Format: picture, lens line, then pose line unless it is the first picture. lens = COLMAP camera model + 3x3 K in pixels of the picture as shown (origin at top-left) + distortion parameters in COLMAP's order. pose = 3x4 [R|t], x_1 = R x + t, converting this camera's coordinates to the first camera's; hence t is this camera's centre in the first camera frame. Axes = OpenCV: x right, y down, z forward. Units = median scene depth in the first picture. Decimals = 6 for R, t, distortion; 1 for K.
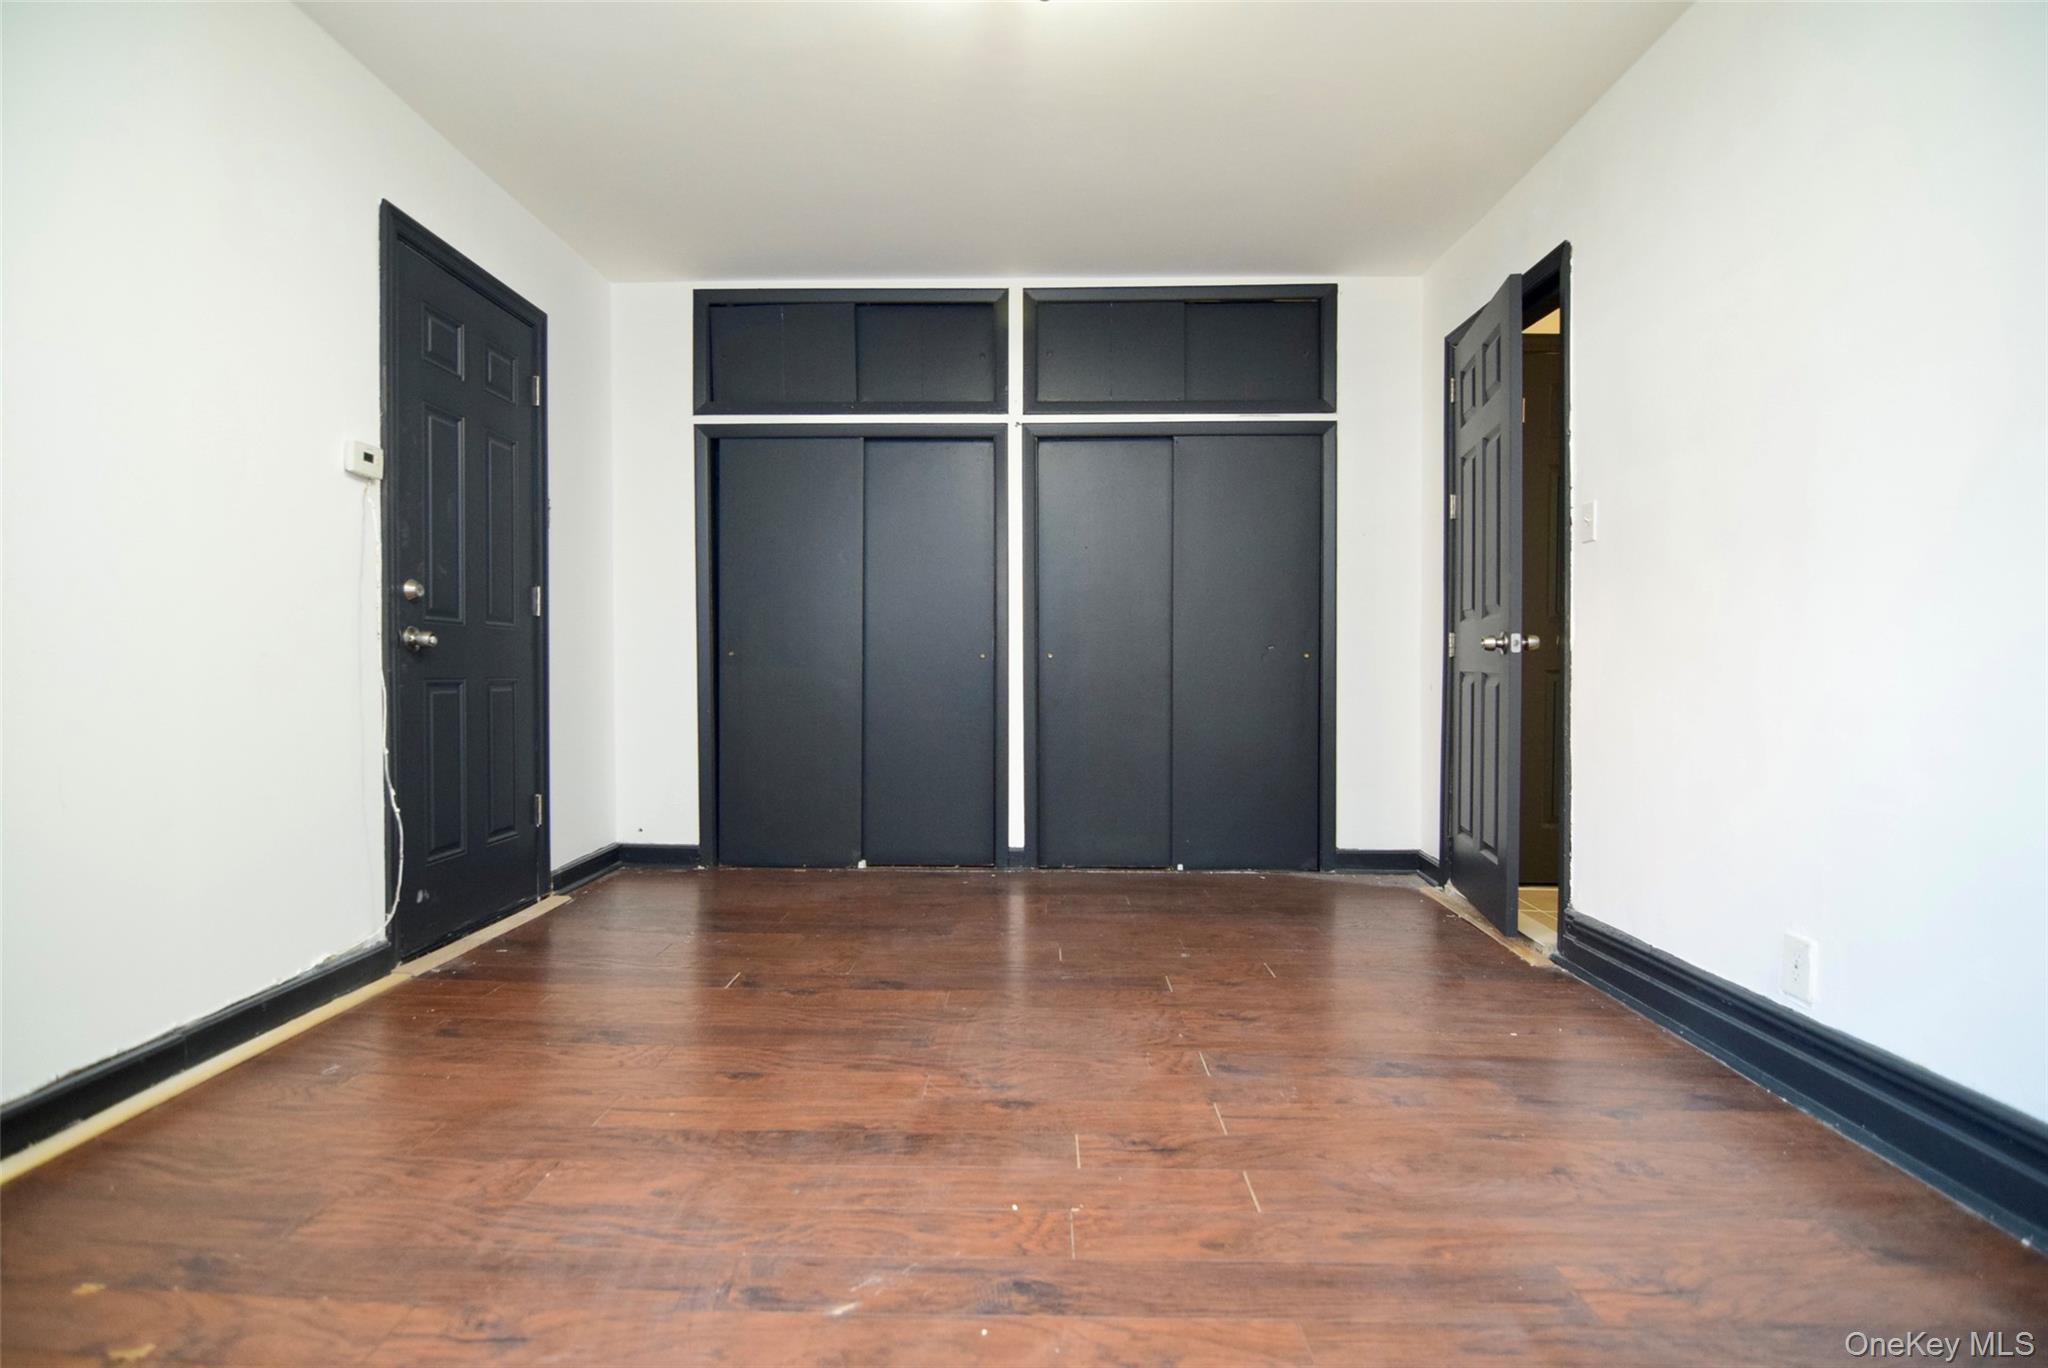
lens RADIAL K [[993.6, 0, 1015.6], [0, 993.6, 683.0], [0, 0, 1]] dist [-0.004737, -0.011850]
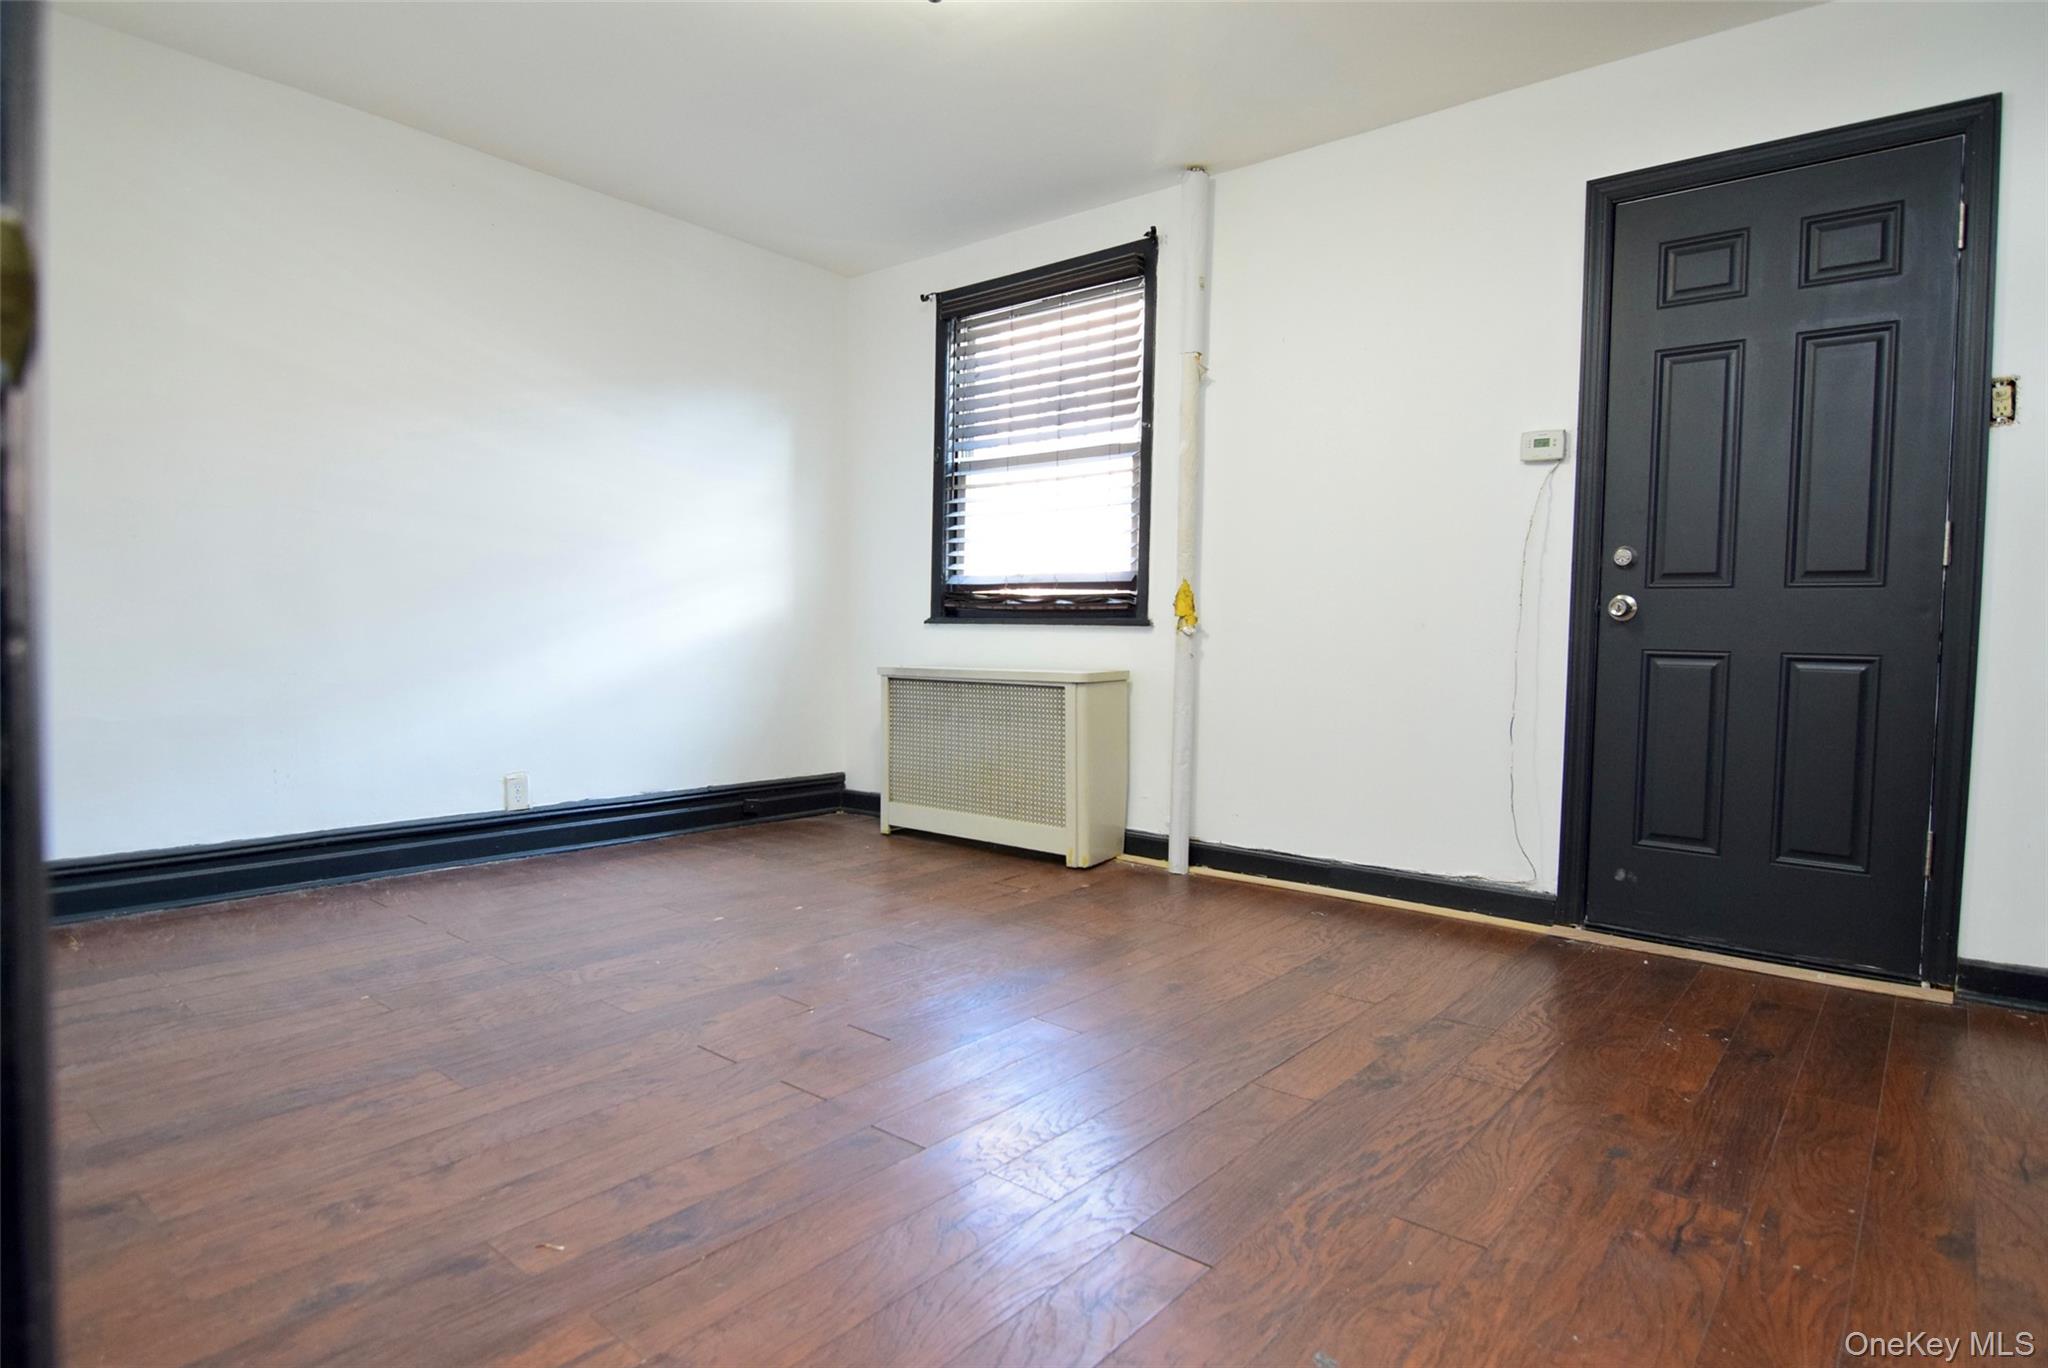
lens RADIAL K [[1105.9, 0, 1024.0], [0, 1105.9, 684.0], [0, 0, 1]] dist [-0.008830, -0.001824]
pose [[-0.627028, 0.023222, -0.778651, 0.656150], [-0.032757, 0.997885, 0.056139, -0.012083], [0.778308, 0.060707, -0.624941, 1.331940]]
